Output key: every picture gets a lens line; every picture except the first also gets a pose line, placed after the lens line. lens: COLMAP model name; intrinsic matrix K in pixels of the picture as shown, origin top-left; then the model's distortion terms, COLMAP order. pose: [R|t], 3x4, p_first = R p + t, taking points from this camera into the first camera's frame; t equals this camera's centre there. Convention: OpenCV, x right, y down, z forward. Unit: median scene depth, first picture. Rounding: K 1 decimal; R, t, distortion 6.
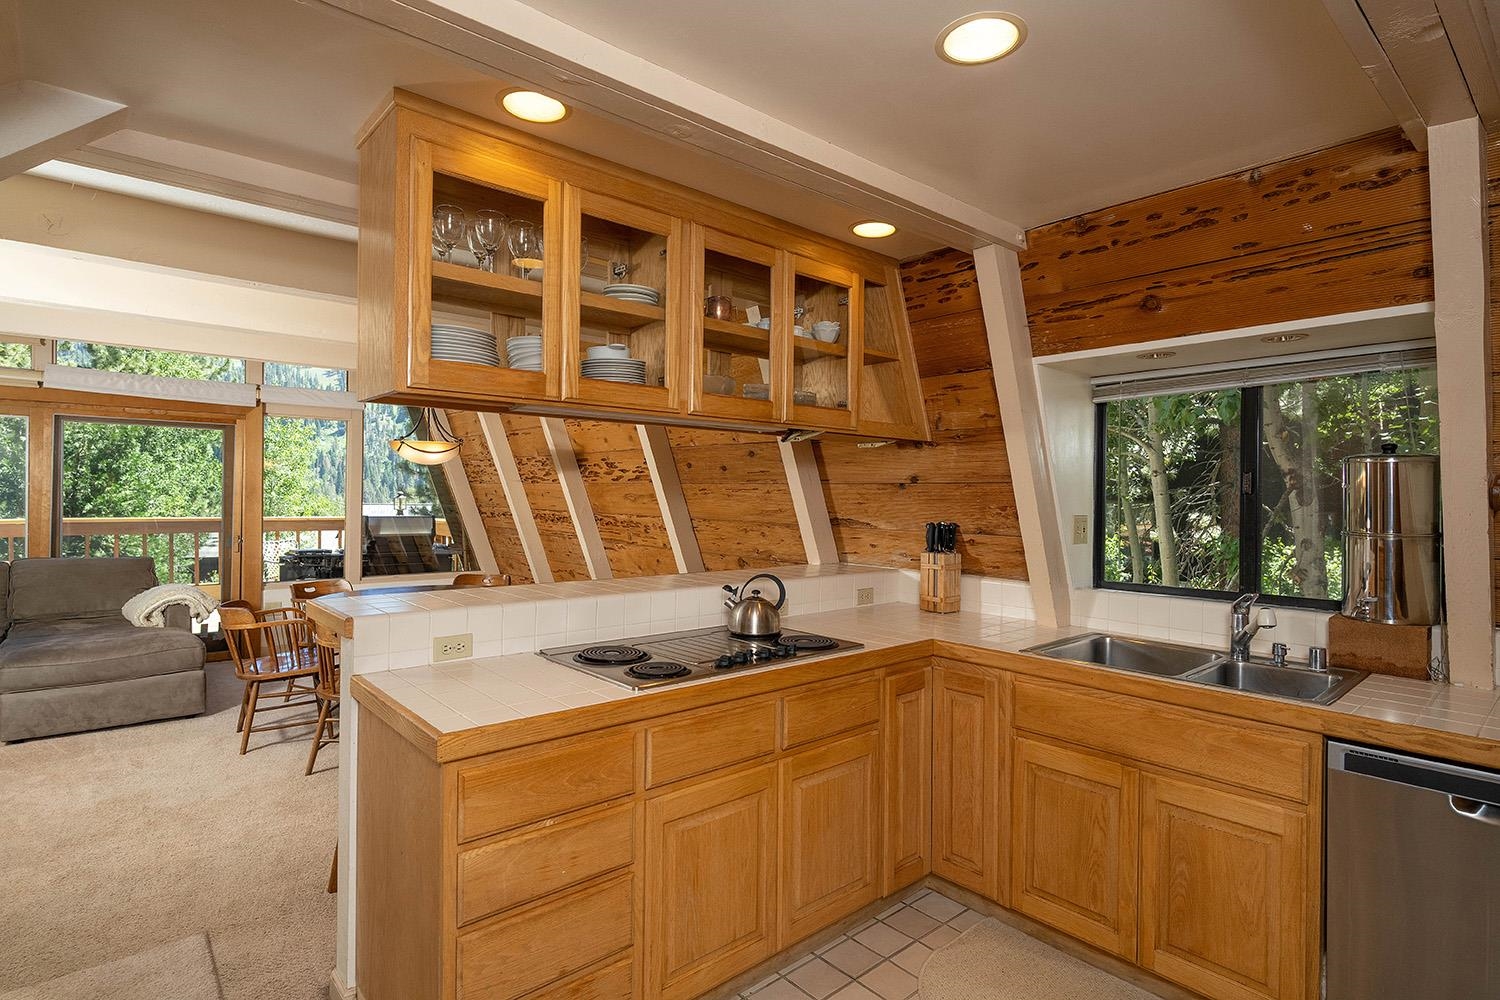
lens RADIAL K [[749.7, 0, 750.0], [0, 749.7, 500.0], [0, 0, 1]] dist [0.000203, 0.000010]
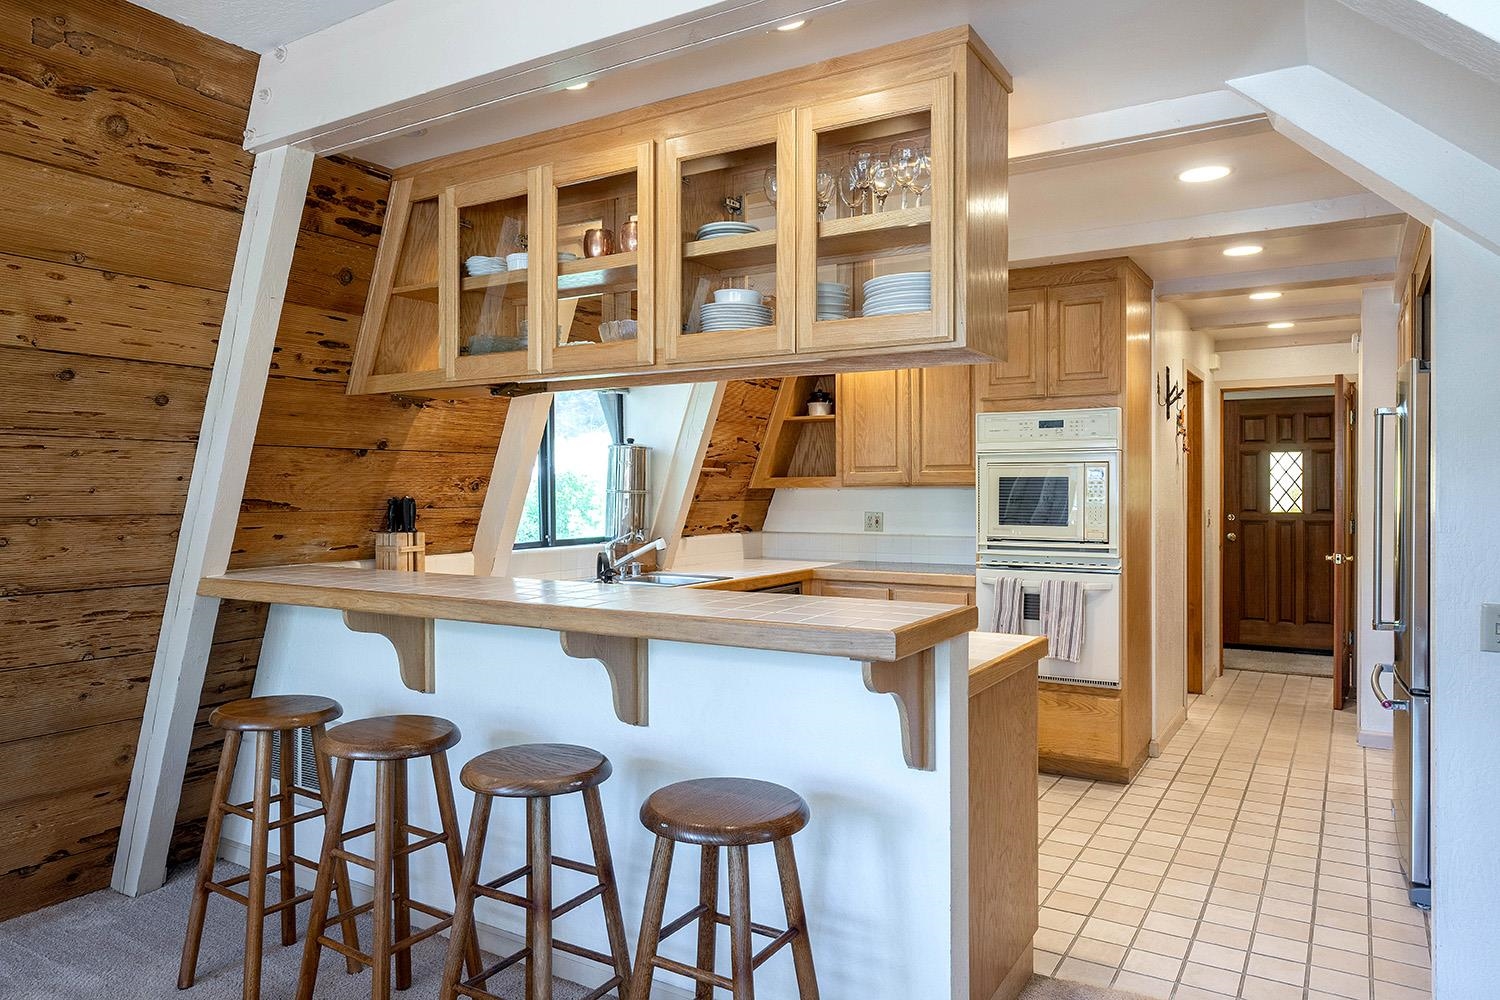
lens RADIAL K [[997.6, 0, 750.0], [0, 997.6, 500.0], [0, 0, 1]] dist [0.000128, -0.000086]
pose [[-0.302320, -0.013887, 0.953105, -0.955994], [0.012919, 0.999742, 0.018665, 0.017607], [-0.953119, 0.017955, -0.302063, 0.978675]]
